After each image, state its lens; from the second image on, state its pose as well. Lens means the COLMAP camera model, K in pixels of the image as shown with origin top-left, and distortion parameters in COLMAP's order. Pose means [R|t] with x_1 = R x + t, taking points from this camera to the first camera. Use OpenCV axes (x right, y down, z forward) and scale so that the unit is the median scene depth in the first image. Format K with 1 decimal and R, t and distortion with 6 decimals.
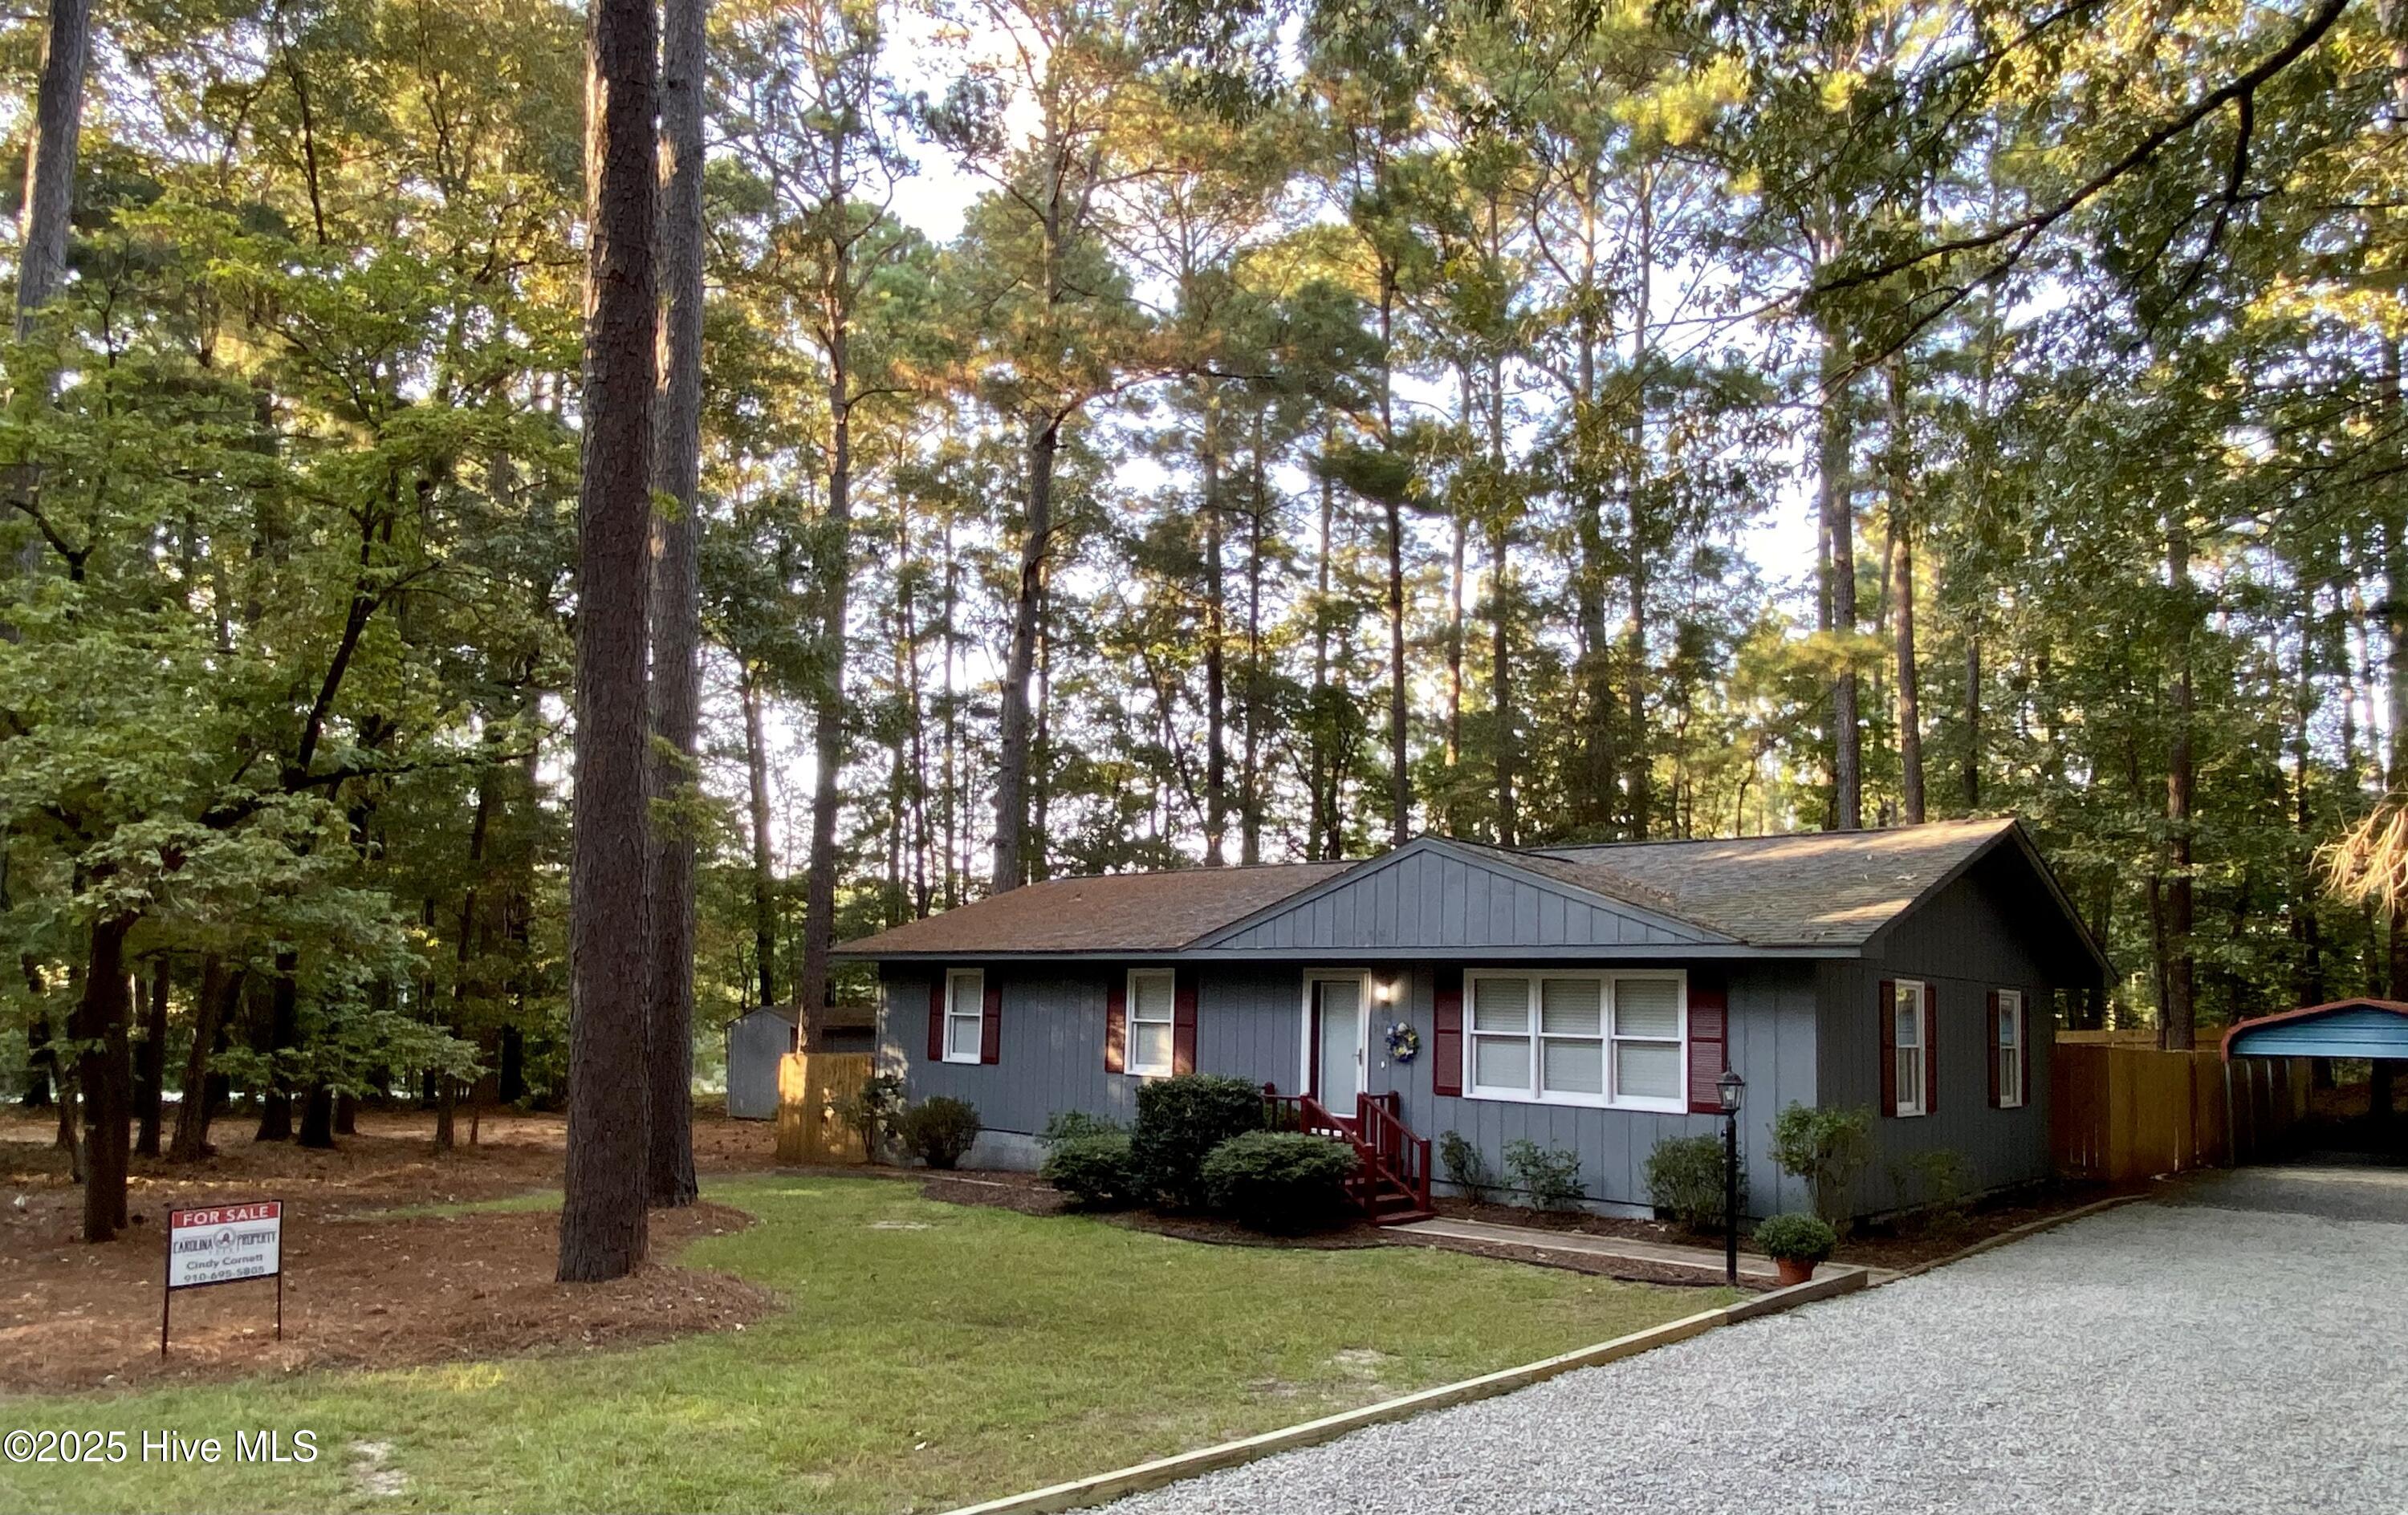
lens RADIAL K [[1521.8, 0, 1201.9], [0, 1521.8, 905.3], [0, 0, 1]] dist [0.110746, -0.152376]
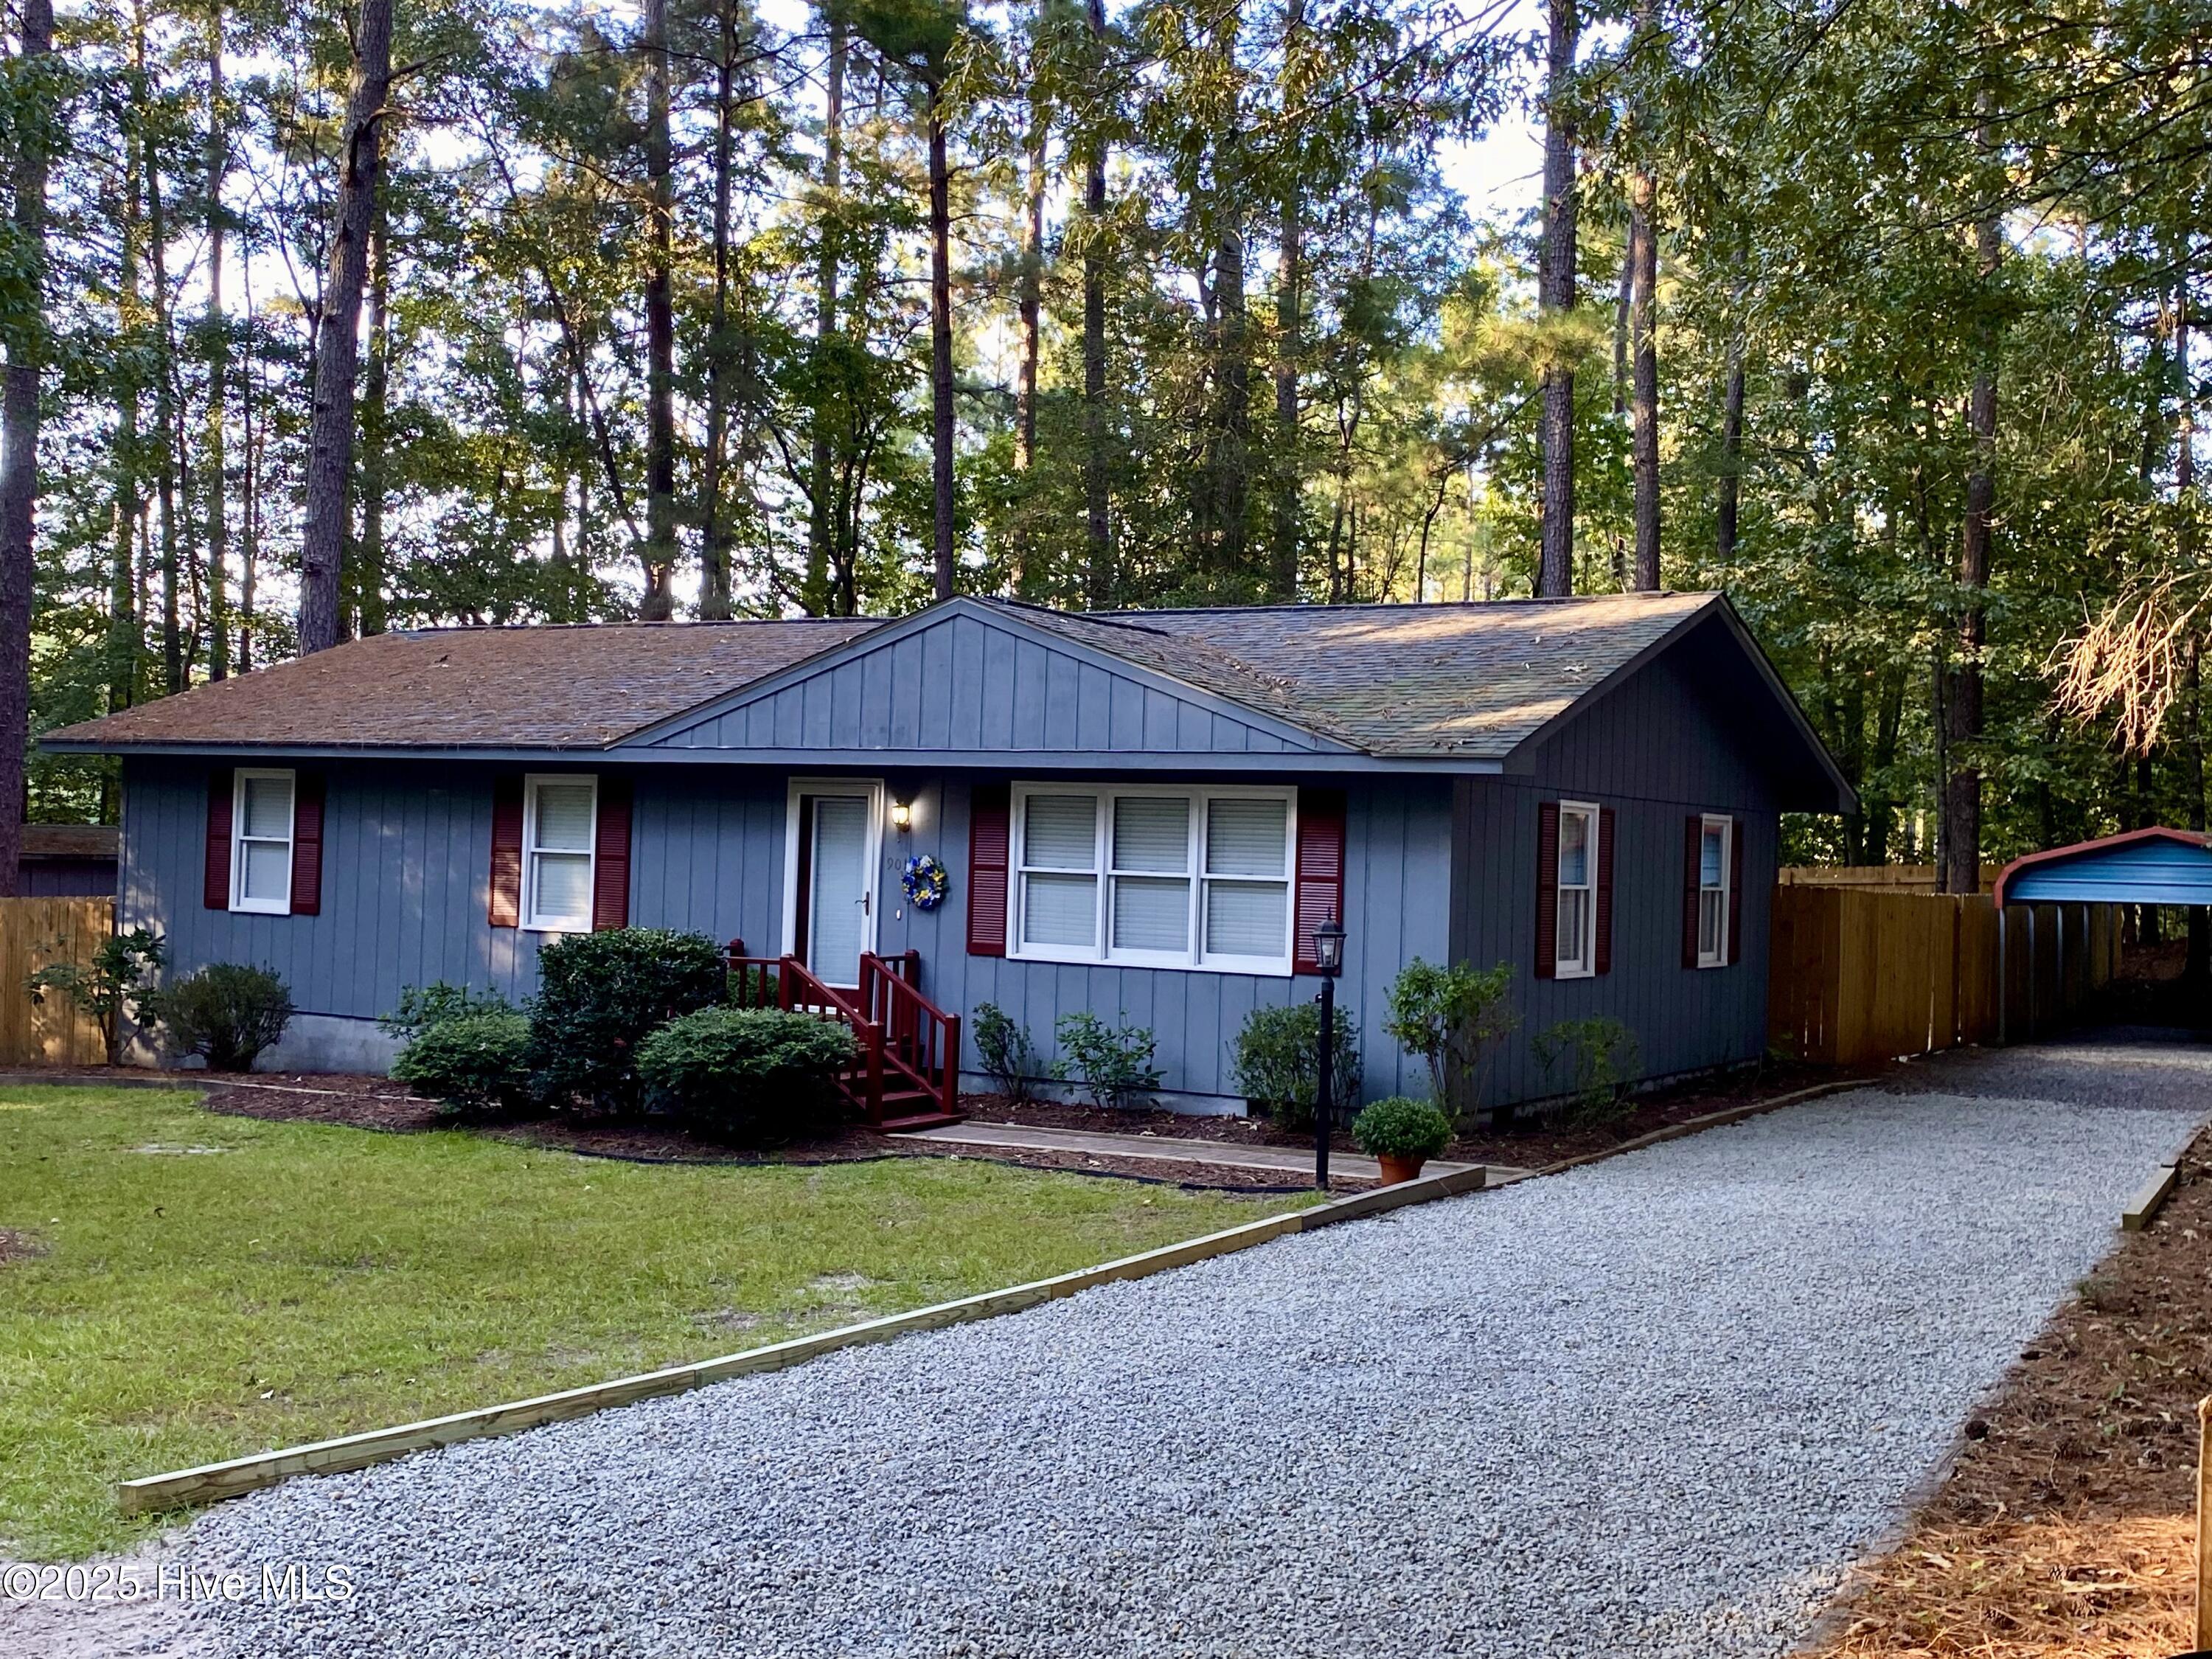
lens RADIAL K [[2408.6, 0, 1106.0], [0, 2408.6, 829.5], [0, 0, 1]] dist [0.194565, -0.594426]
pose [[0.981695, 0.007190, 0.190322, -0.000869], [-0.020040, 0.997640, 0.065679, -0.009471], [-0.189400, -0.068291, 0.979522, -0.103100]]
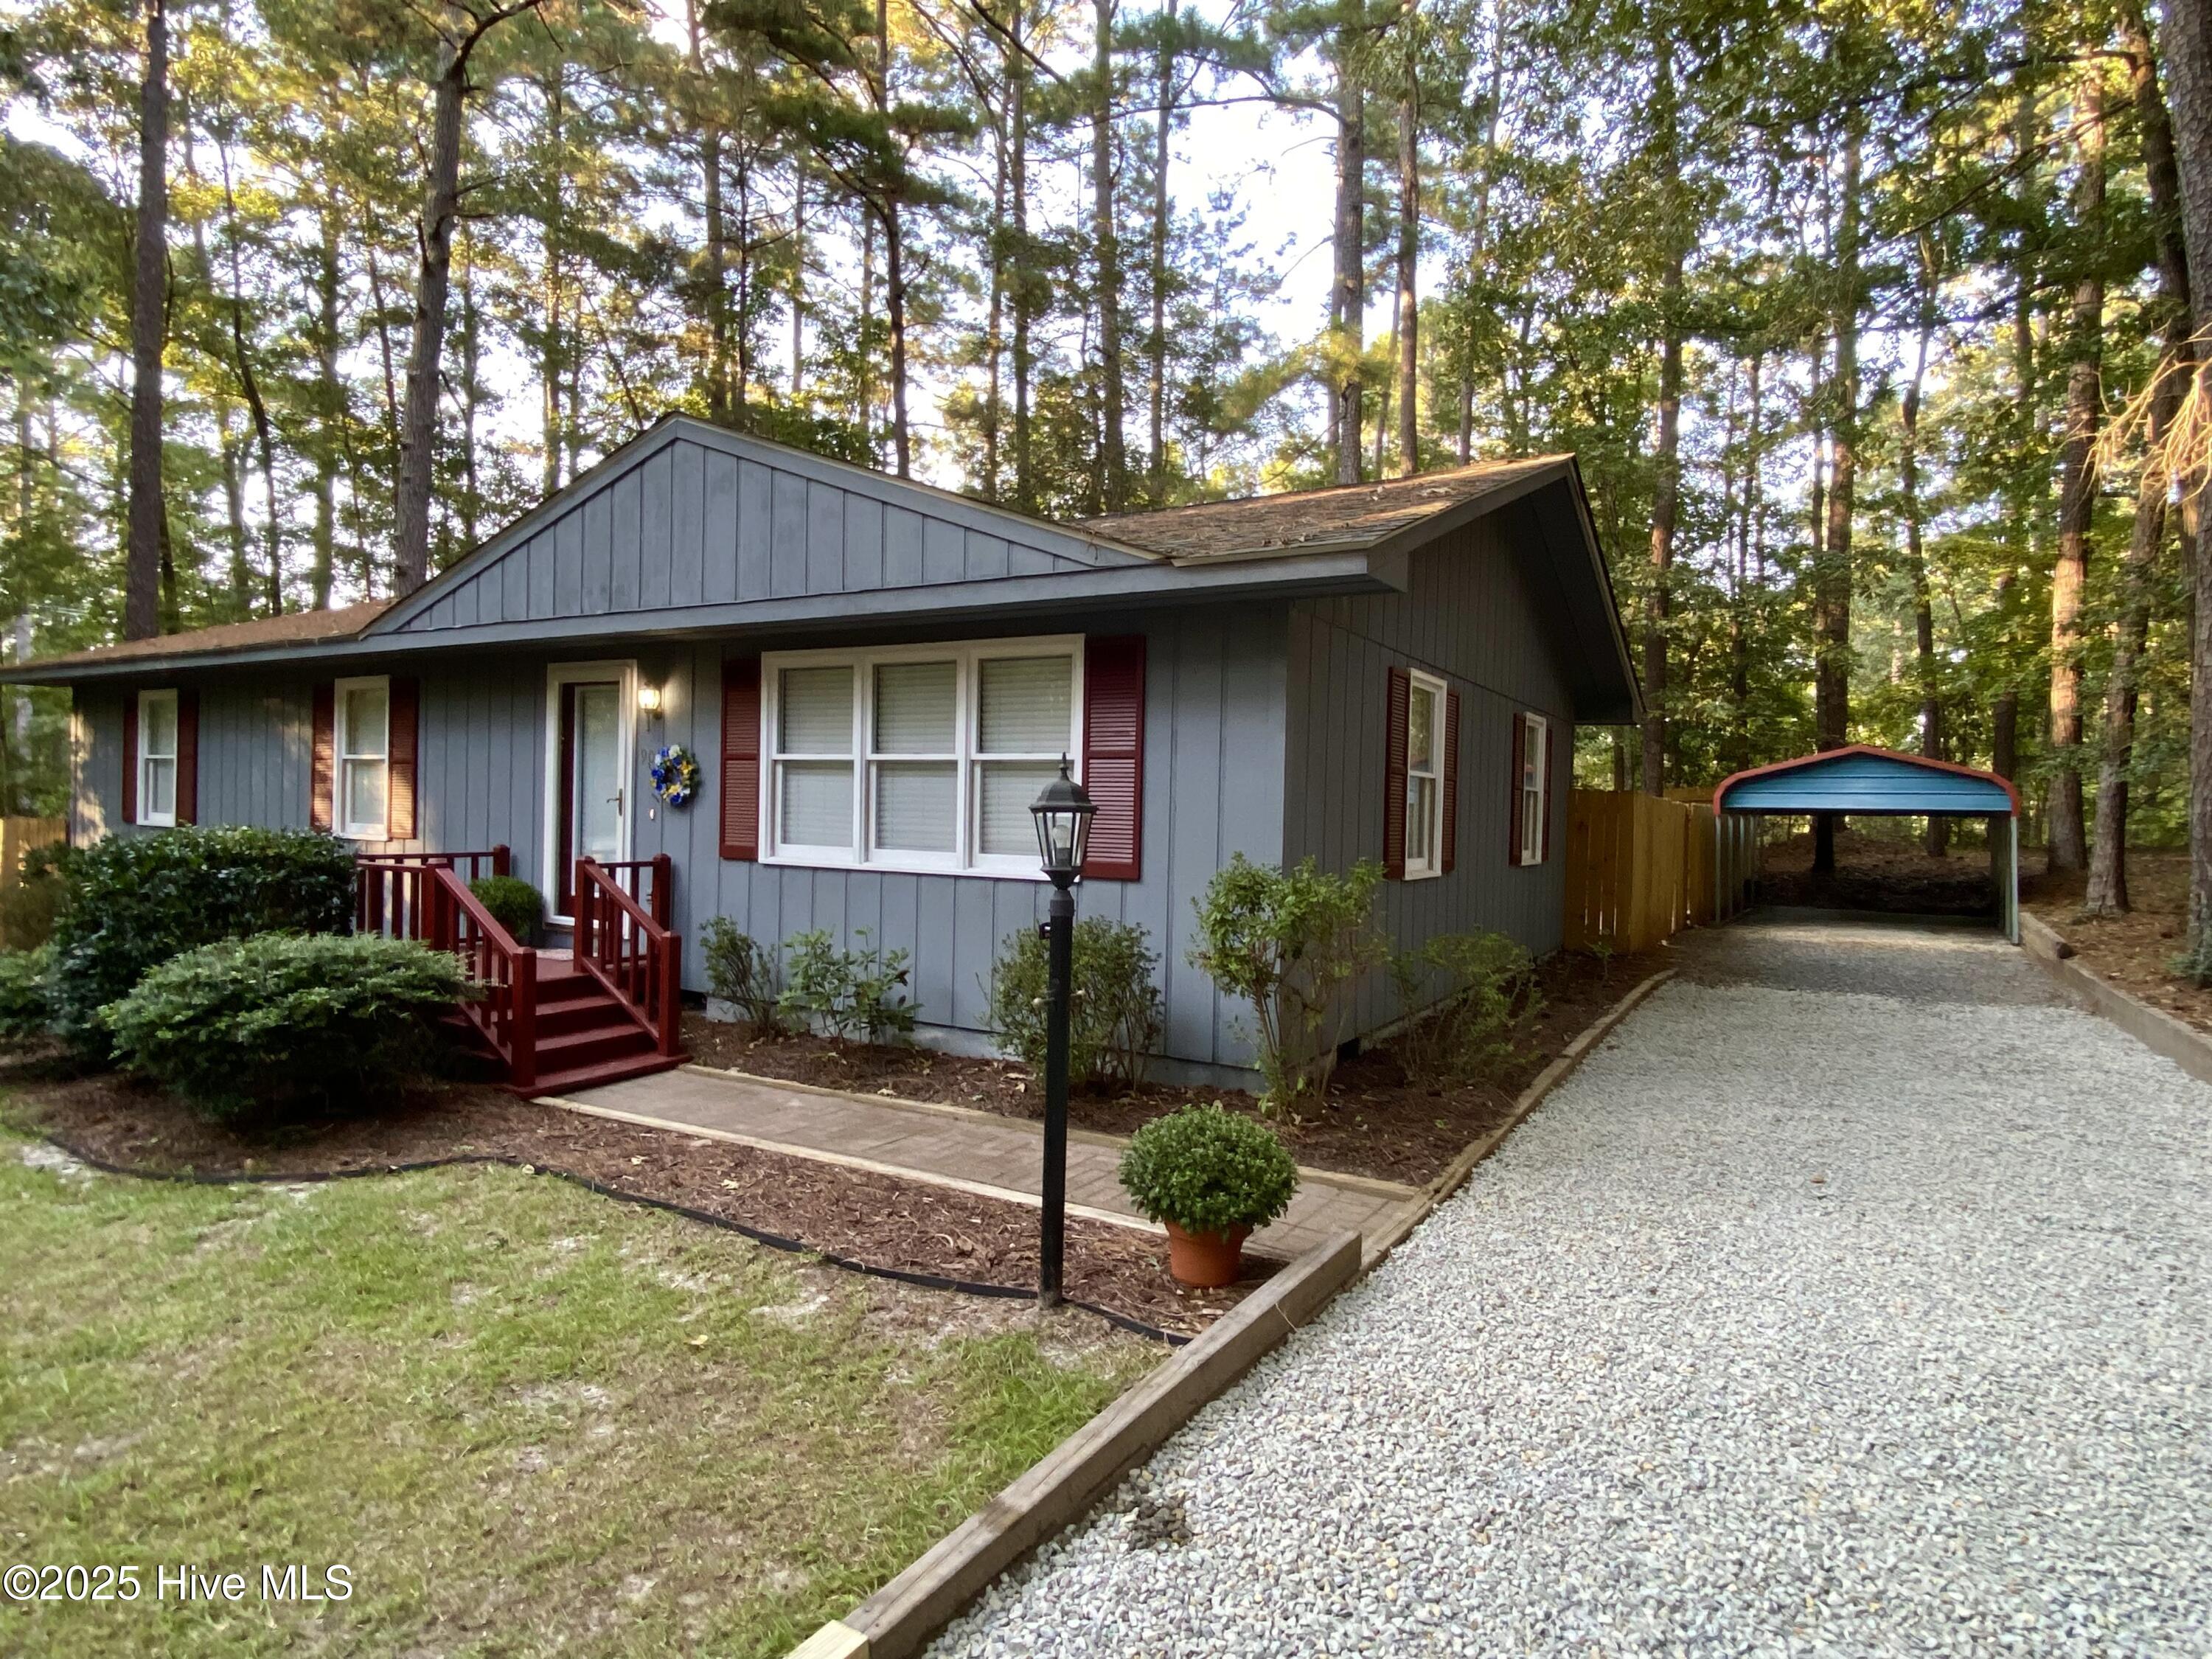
lens RADIAL K [[1224.2, 0, 1106.0], [0, 1224.2, 829.5], [0, 0, 1]] dist [0.058907, 0.000041]
pose [[0.979080, -0.006062, 0.203384, 0.168334], [-0.012523, 0.995866, 0.089965, 0.053591], [-0.203089, -0.090630, 0.974957, 0.398337]]
